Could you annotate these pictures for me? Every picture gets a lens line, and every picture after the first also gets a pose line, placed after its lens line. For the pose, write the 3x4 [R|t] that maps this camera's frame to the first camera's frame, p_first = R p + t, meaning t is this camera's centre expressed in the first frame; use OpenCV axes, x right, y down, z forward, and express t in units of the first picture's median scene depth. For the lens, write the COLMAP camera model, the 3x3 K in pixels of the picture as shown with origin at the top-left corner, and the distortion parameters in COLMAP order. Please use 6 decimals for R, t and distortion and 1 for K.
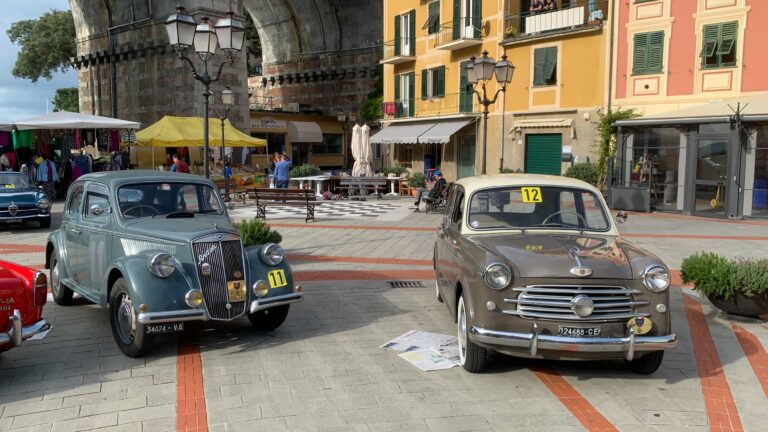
lens RADIAL K [[581.2, 0, 392.7], [0, 581.2, 214.5], [0, 0, 1]] dist [0.007380, -0.005624]
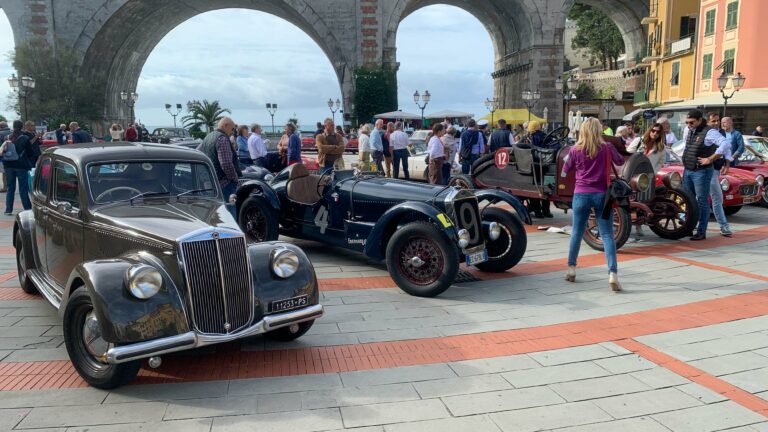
lens RADIAL K [[574.3, 0, 384.0], [0, 574.3, 216.0], [0, 0, 1]] dist [0.056965, -0.099988]
pose [[0.677380, 0.107229, -0.727776, 0.701699], [-0.074675, 0.994232, 0.076984, 0.062869], [0.731834, 0.002199, 0.681480, -0.543708]]
